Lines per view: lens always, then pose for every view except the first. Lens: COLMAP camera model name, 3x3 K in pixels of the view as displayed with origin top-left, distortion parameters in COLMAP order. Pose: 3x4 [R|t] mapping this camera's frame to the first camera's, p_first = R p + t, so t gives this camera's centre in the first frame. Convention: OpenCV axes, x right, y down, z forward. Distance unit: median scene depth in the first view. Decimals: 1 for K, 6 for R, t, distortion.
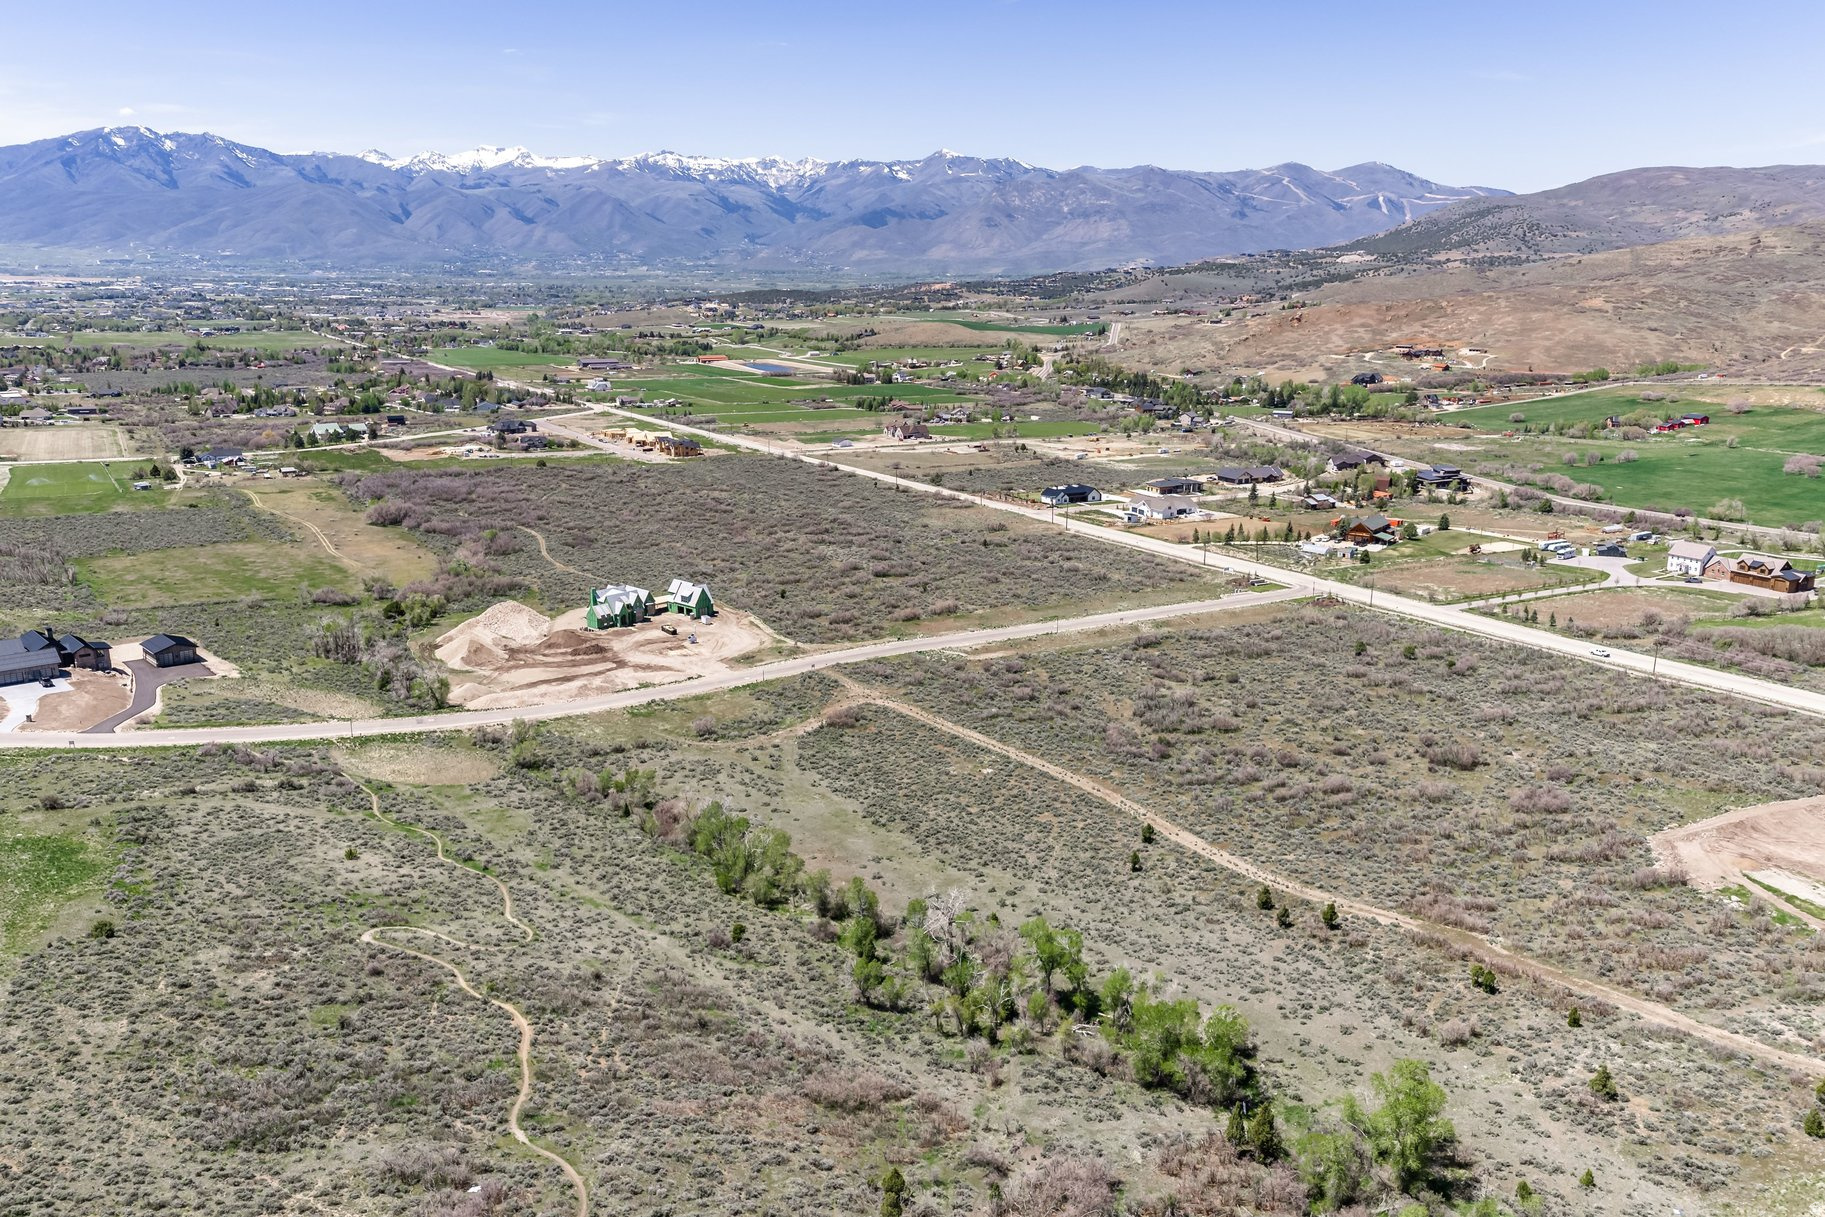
lens RADIAL K [[1485.5, 0, 909.1], [0, 1485.5, 645.7], [0, 0, 1]] dist [0.114296, -0.047107]
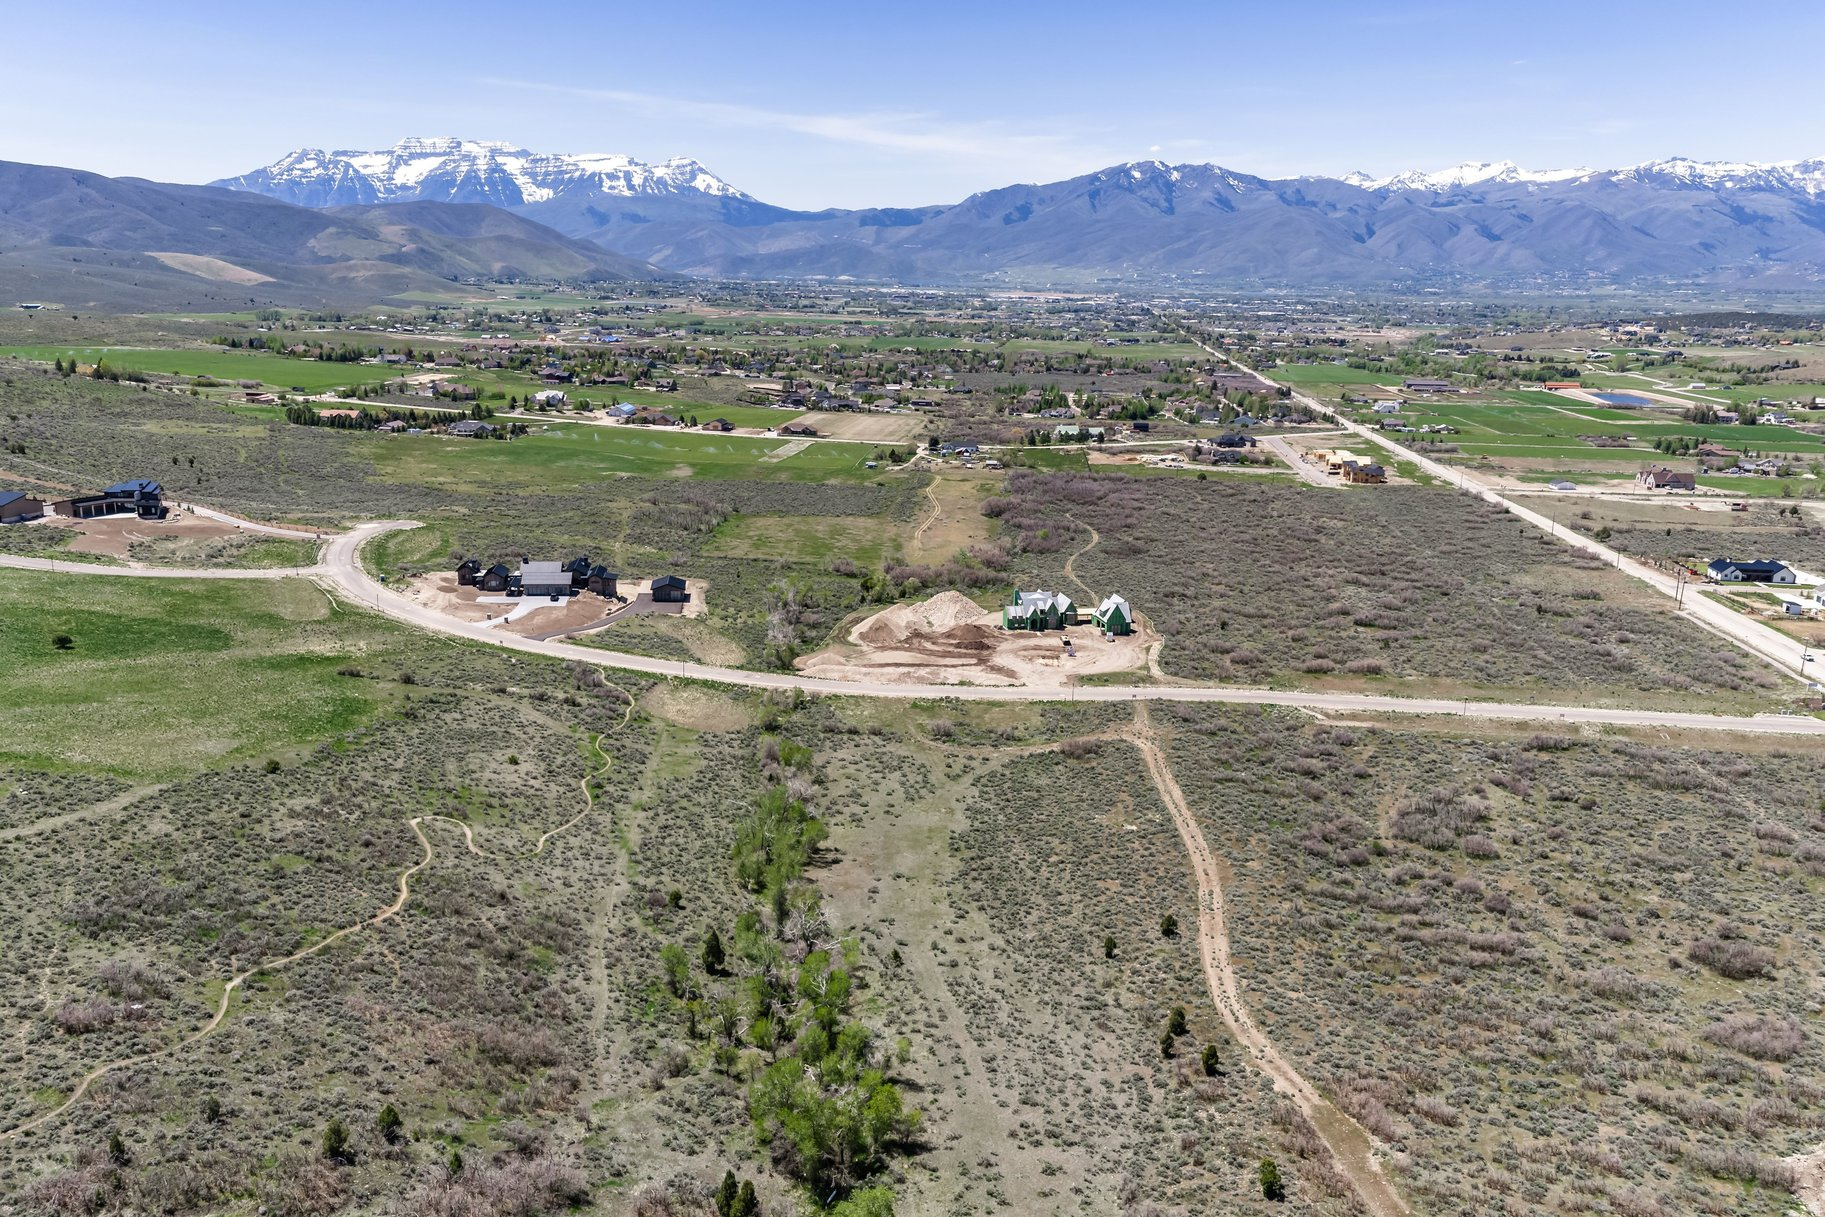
lens RADIAL K [[1485.5, 0, 903.8], [0, 1485.5, 636.5], [0, 0, 1]] dist [0.114296, -0.047107]
pose [[0.822057, 0.157331, -0.547237, 0.044292], [-0.166686, 0.985460, 0.032926, -0.004131], [0.544461, 0.064149, 0.836330, 0.014811]]
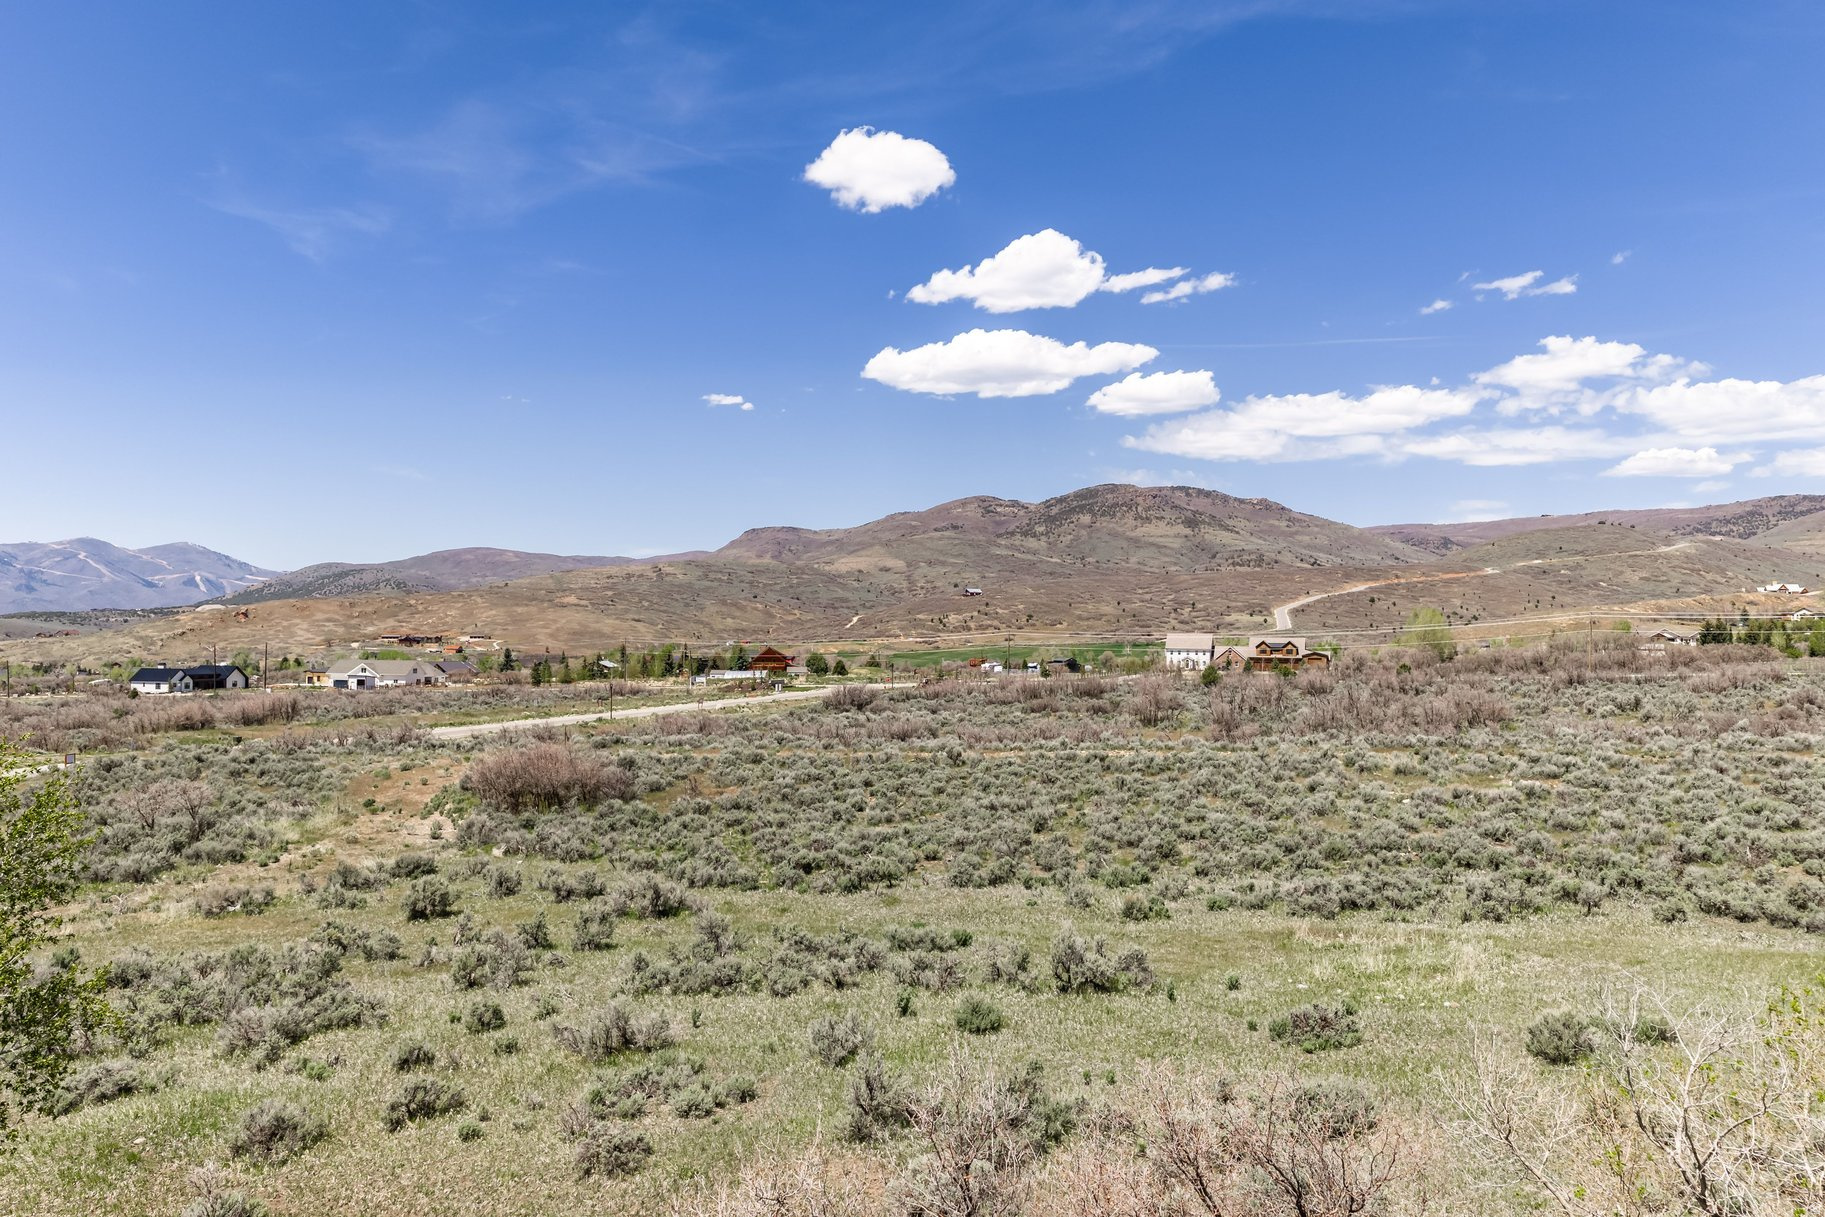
lens RADIAL K [[1485.5, 0, 915.9], [0, 1485.5, 612.3], [0, 0, 1]] dist [0.114296, -0.047107]
pose [[0.736671, 0.011263, 0.676157, -0.018557], [0.173183, 0.963376, -0.204730, 0.009292], [-0.653700, 0.267918, 0.707741, 0.092685]]
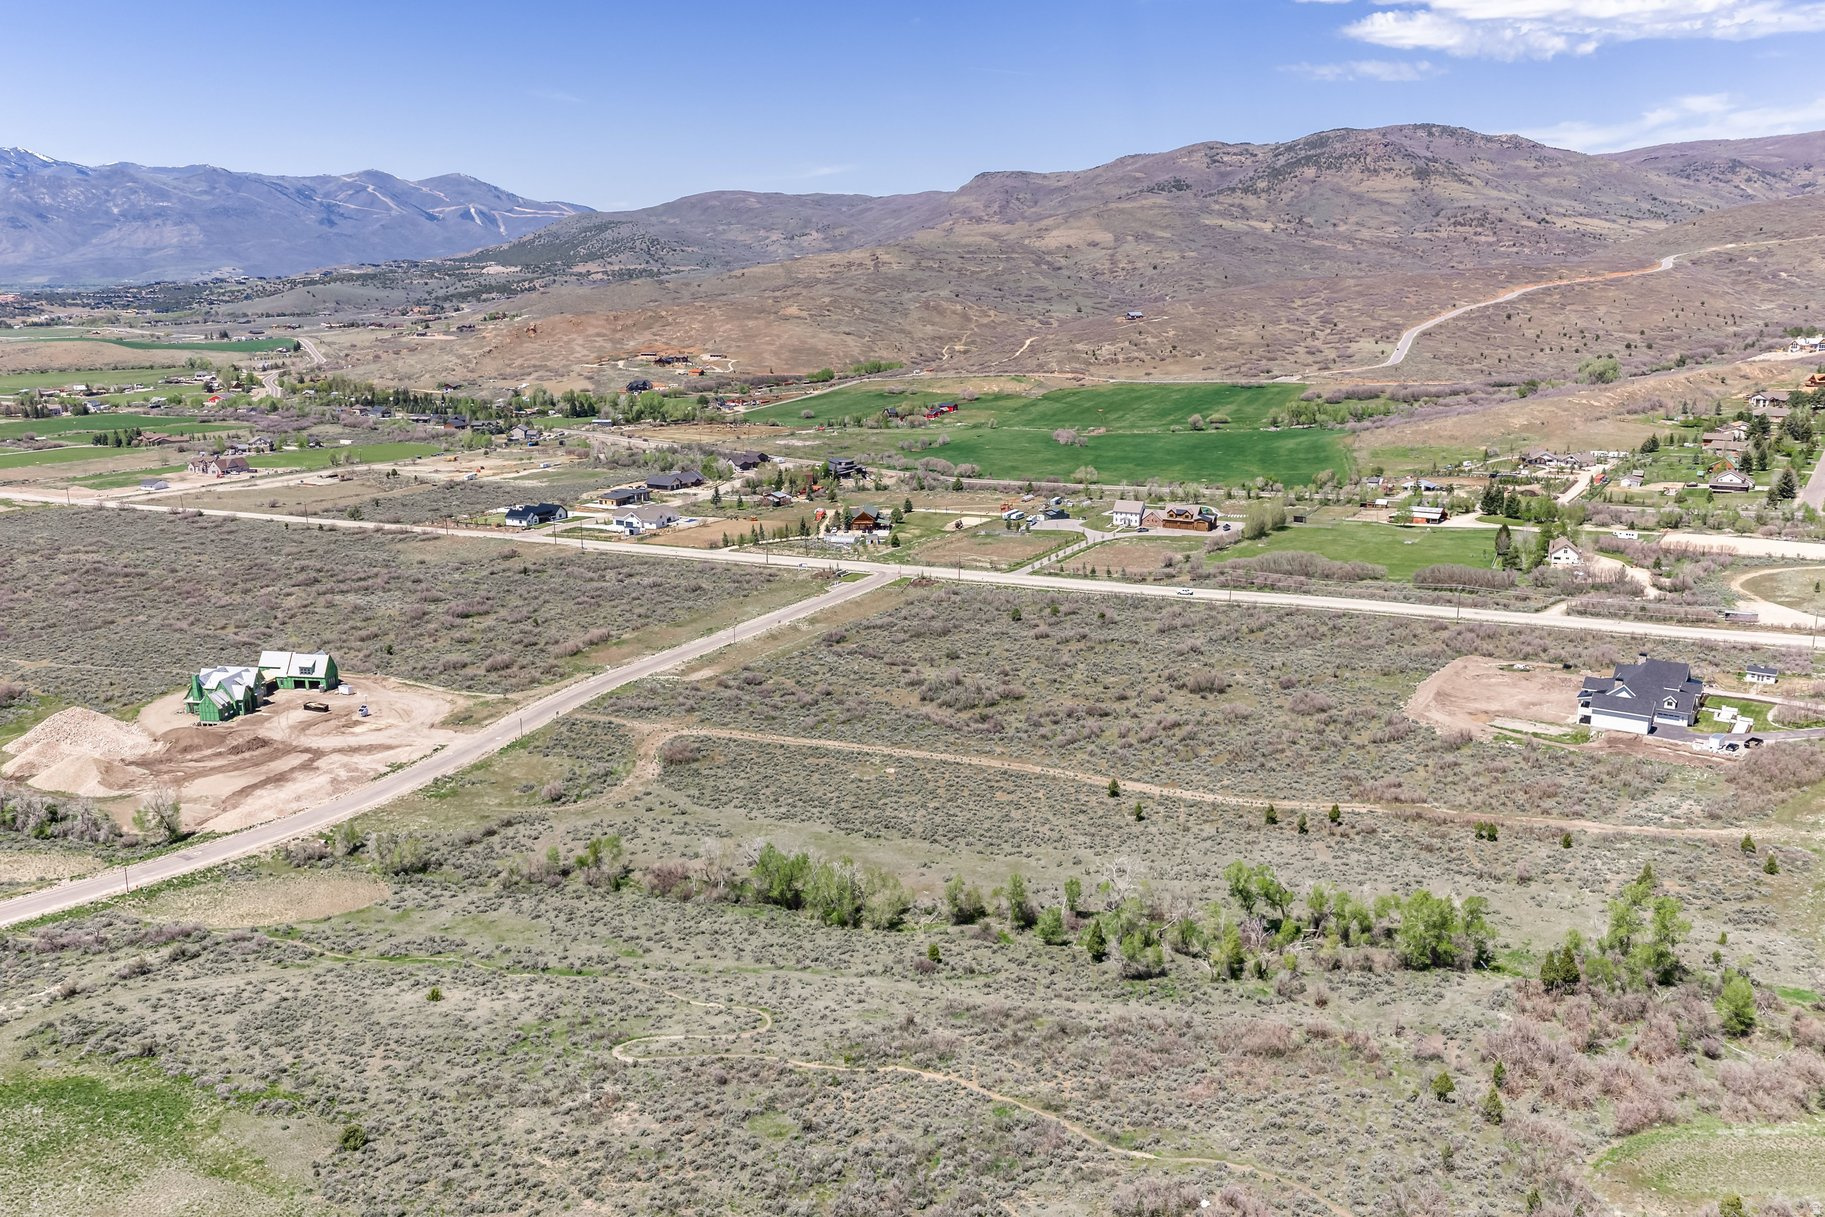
lens RADIAL K [[1485.5, 0, 910.0], [0, 1485.5, 647.2], [0, 0, 1]] dist [0.114296, -0.047107]
pose [[0.840021, -0.148704, 0.521778, -0.047848], [0.151686, 0.987725, 0.037293, -0.003765], [-0.520919, 0.047819, 0.852266, 0.012013]]
